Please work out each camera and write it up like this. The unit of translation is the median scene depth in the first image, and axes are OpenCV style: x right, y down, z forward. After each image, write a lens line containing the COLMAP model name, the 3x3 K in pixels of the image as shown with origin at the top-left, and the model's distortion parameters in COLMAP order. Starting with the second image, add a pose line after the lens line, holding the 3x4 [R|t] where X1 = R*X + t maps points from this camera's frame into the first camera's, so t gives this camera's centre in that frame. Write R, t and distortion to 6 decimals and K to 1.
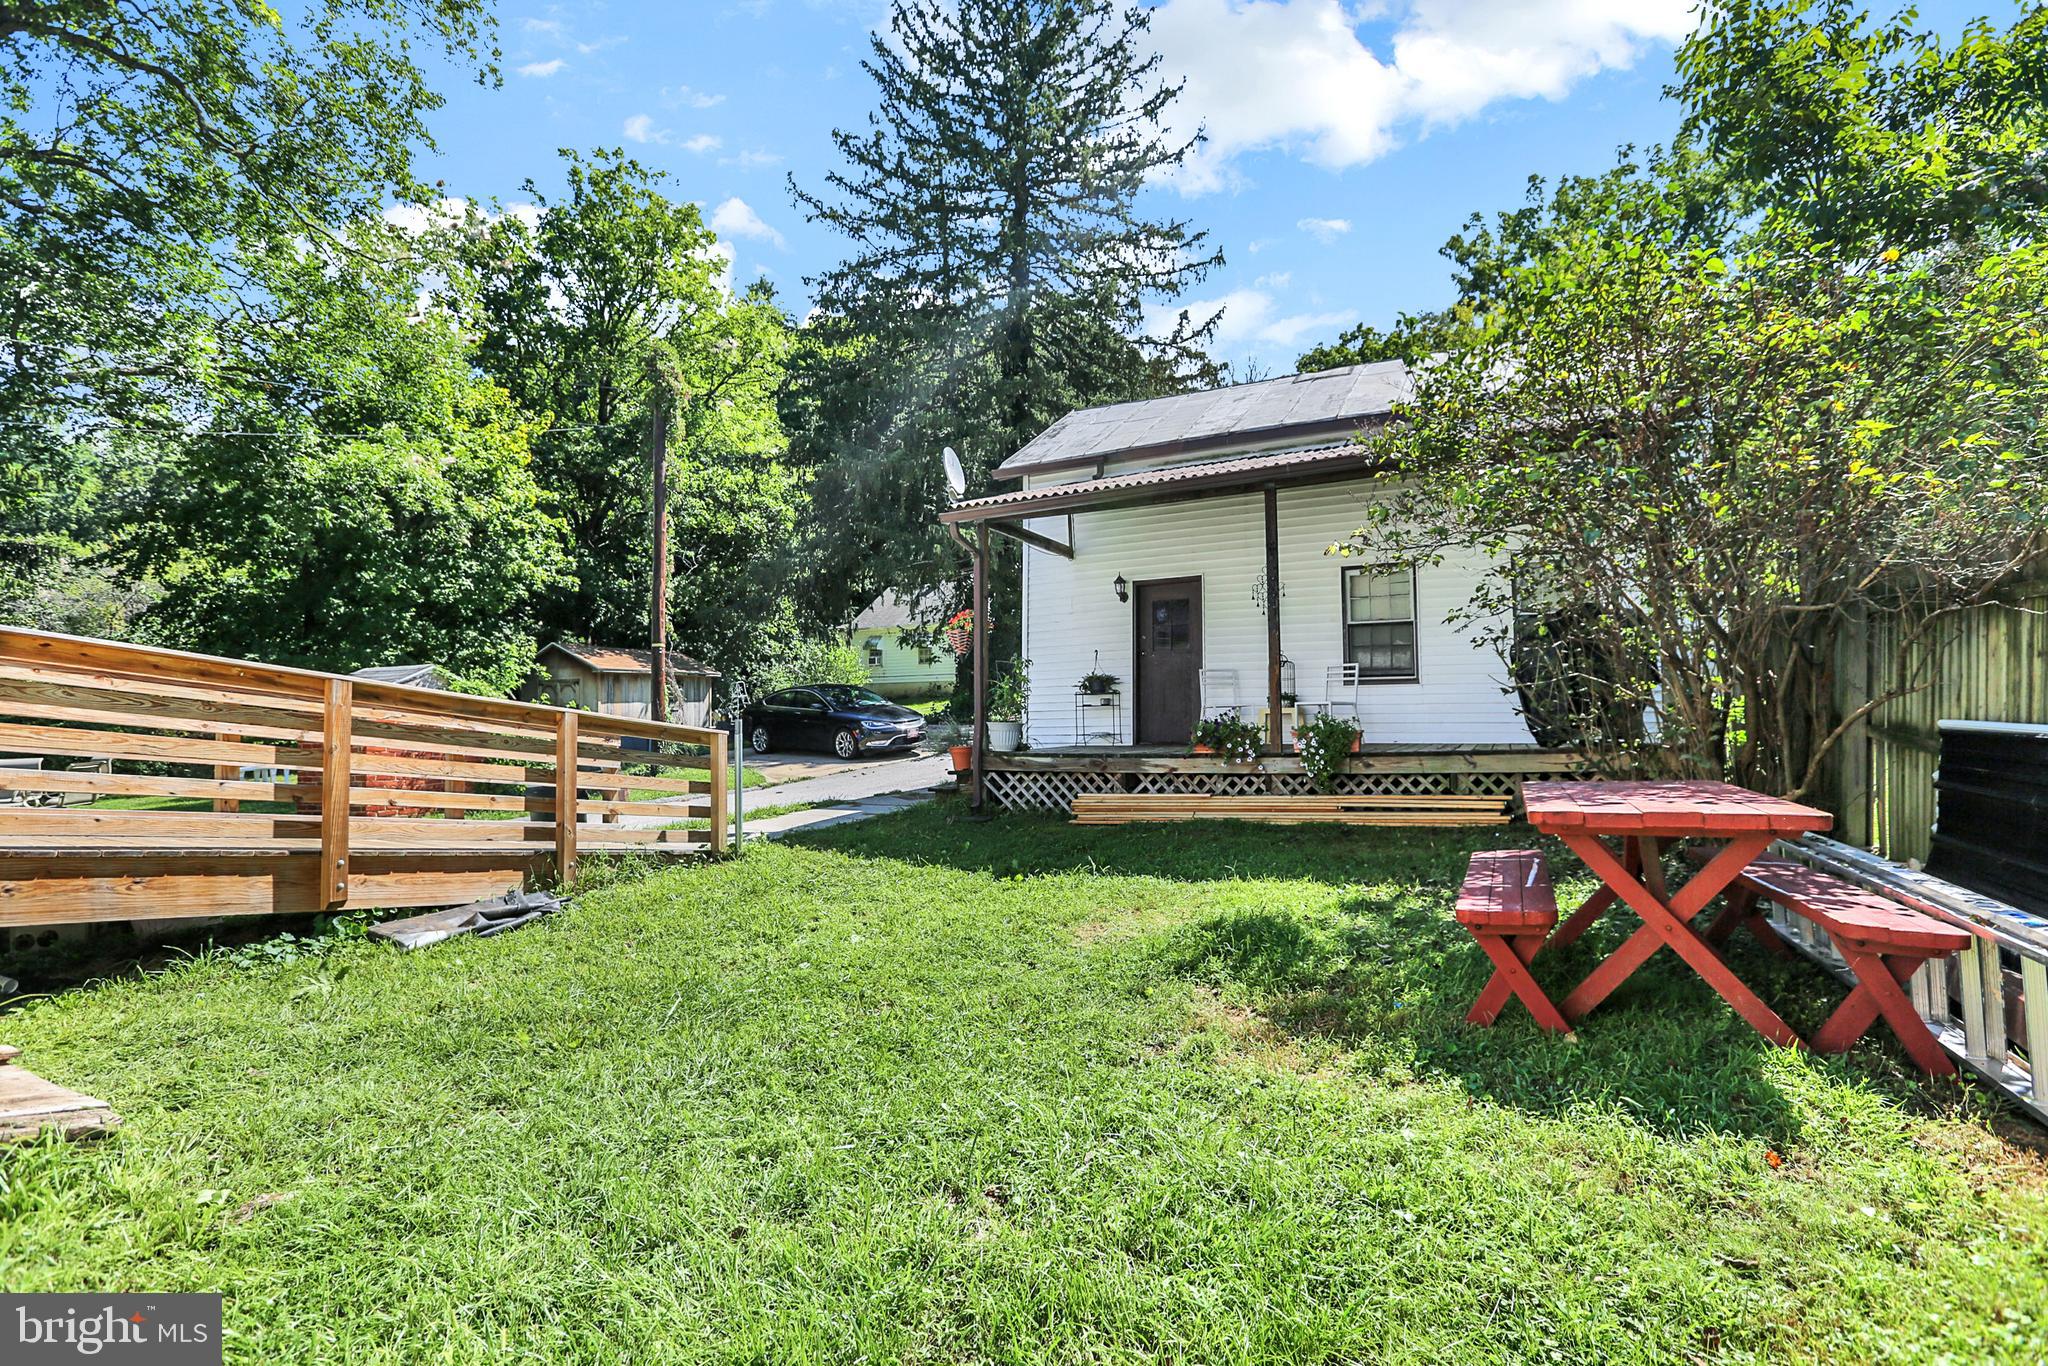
lens RADIAL K [[965.0, 0, 1024.9], [0, 965.0, 698.9], [0, 0, 1]] dist [-0.037157, 0.020943]
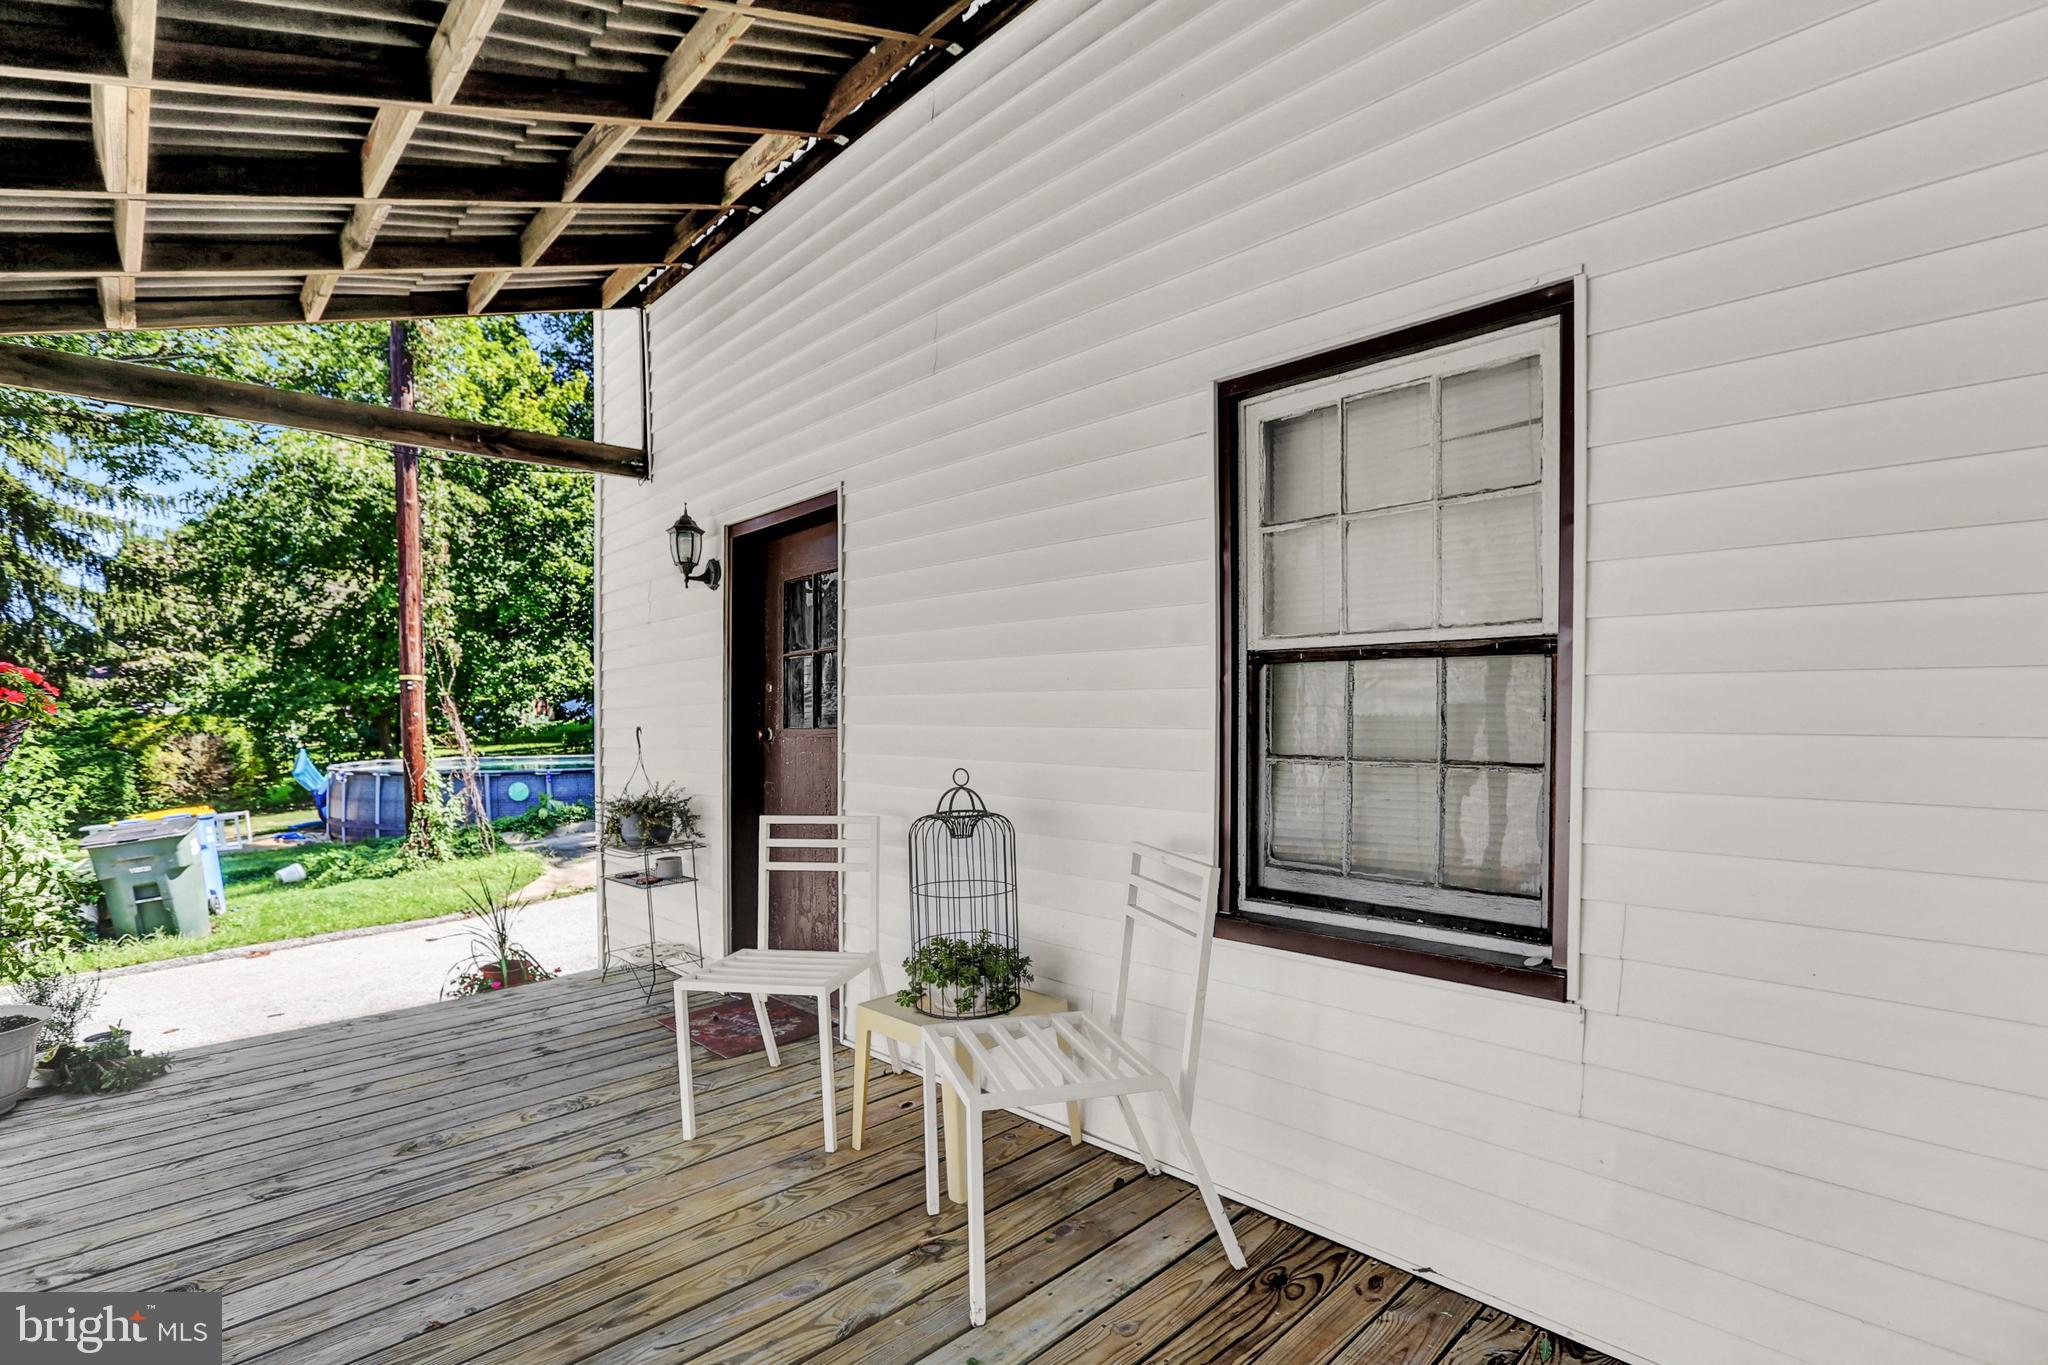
lens RADIAL K [[965.0, 0, 1024.9], [0, 965.0, 698.4], [0, 0, 1]] dist [-0.037157, 0.020943]
pose [[0.920148, -0.002008, -0.391565, 0.419565], [0.012855, 0.999603, 0.025082, -0.080566], [0.391359, -0.028113, 0.919809, 0.872426]]
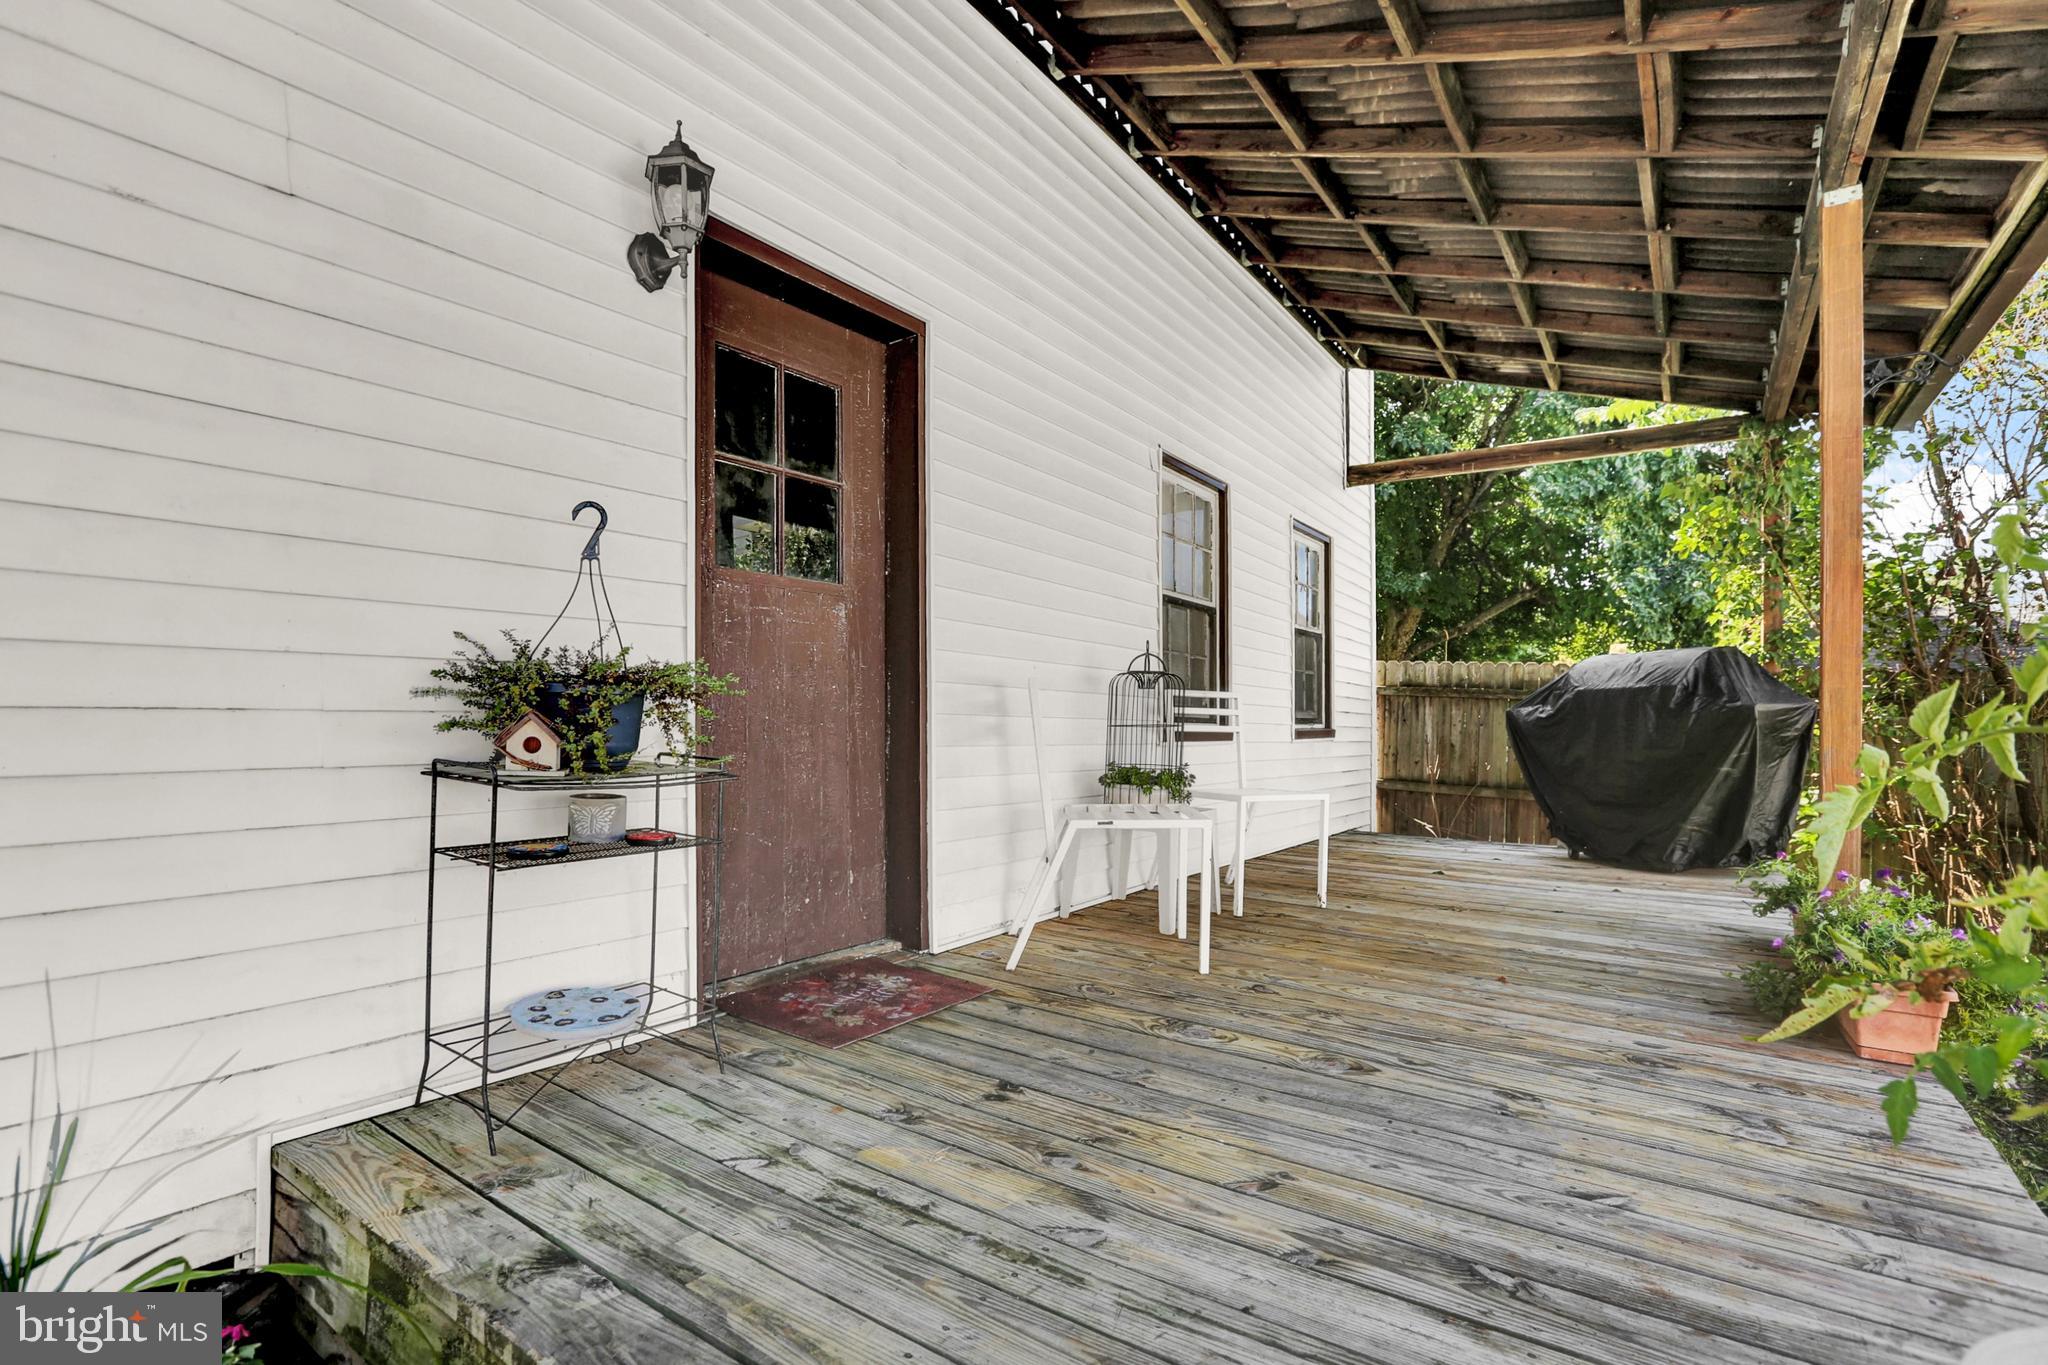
lens RADIAL K [[965.0, 0, 1024.9], [0, 965.0, 698.4], [0, 0, 1]] dist [-0.037157, 0.020943]
pose [[0.197335, 0.048036, 0.979159, -0.069576], [-0.052254, 0.997894, -0.038424, -0.015016], [-0.978942, -0.043583, 0.199430, 1.083149]]
